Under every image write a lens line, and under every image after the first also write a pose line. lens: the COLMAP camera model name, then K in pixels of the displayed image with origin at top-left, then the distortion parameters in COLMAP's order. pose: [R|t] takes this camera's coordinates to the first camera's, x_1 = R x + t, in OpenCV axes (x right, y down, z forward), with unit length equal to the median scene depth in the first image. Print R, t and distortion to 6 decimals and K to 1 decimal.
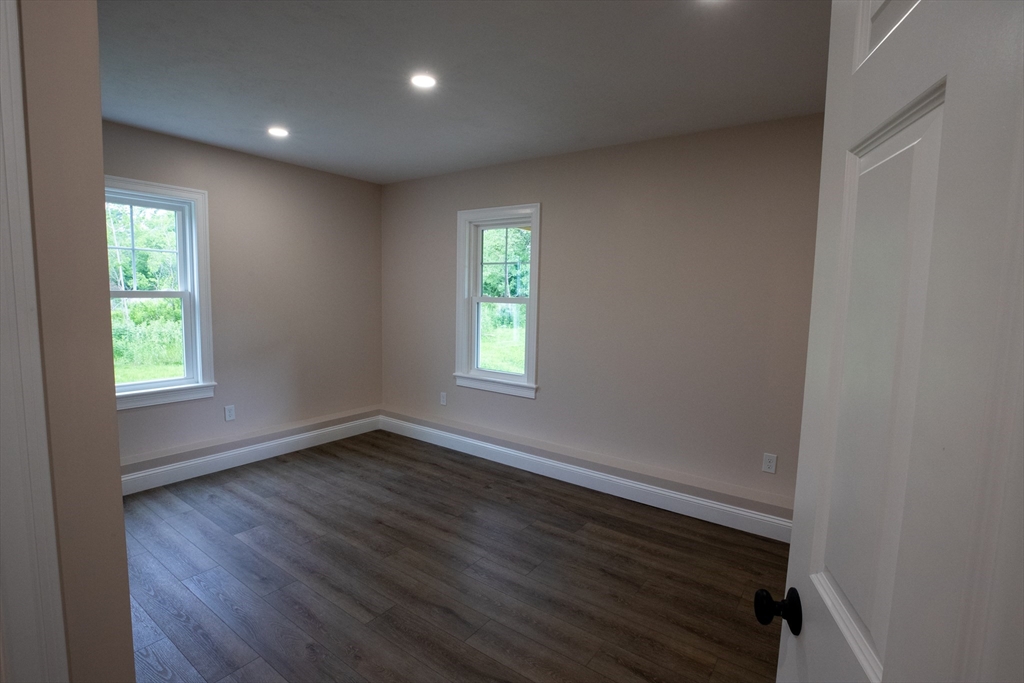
lens RADIAL K [[467.5, 0, 521.4], [0, 467.5, 340.3], [0, 0, 1]] dist [-0.046421, 0.014168]
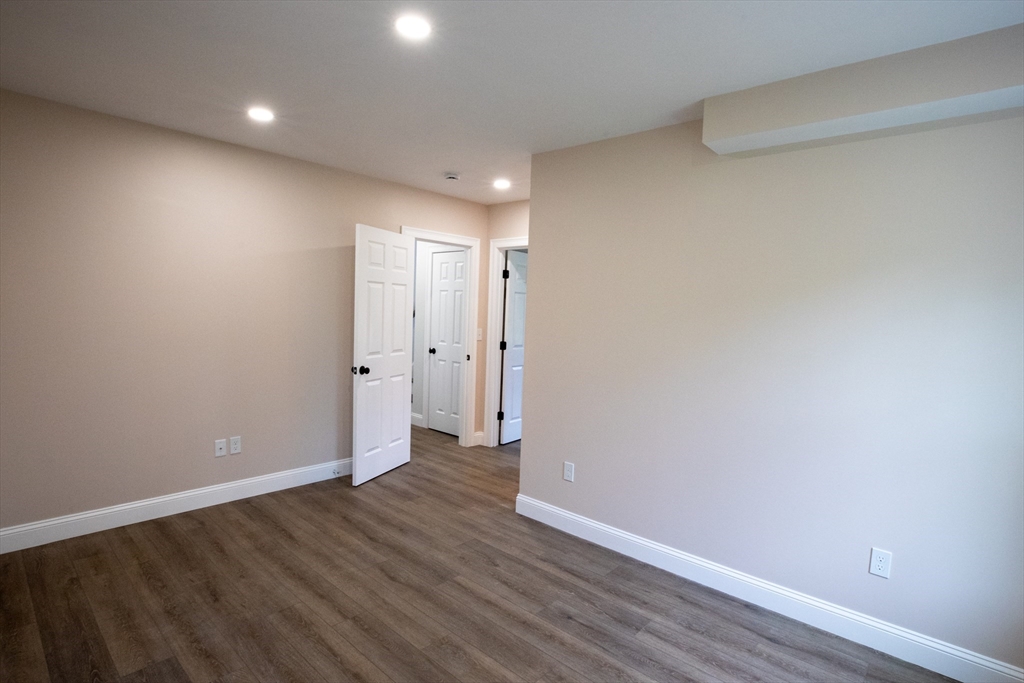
lens RADIAL K [[467.5, 0, 521.4], [0, 467.5, 340.3], [0, 0, 1]] dist [-0.046421, 0.014168]
pose [[-0.992970, -0.064809, 0.099051, -0.509542], [-0.047615, 0.984802, 0.167024, -0.204235], [-0.108370, 0.161133, -0.980965, 1.826823]]
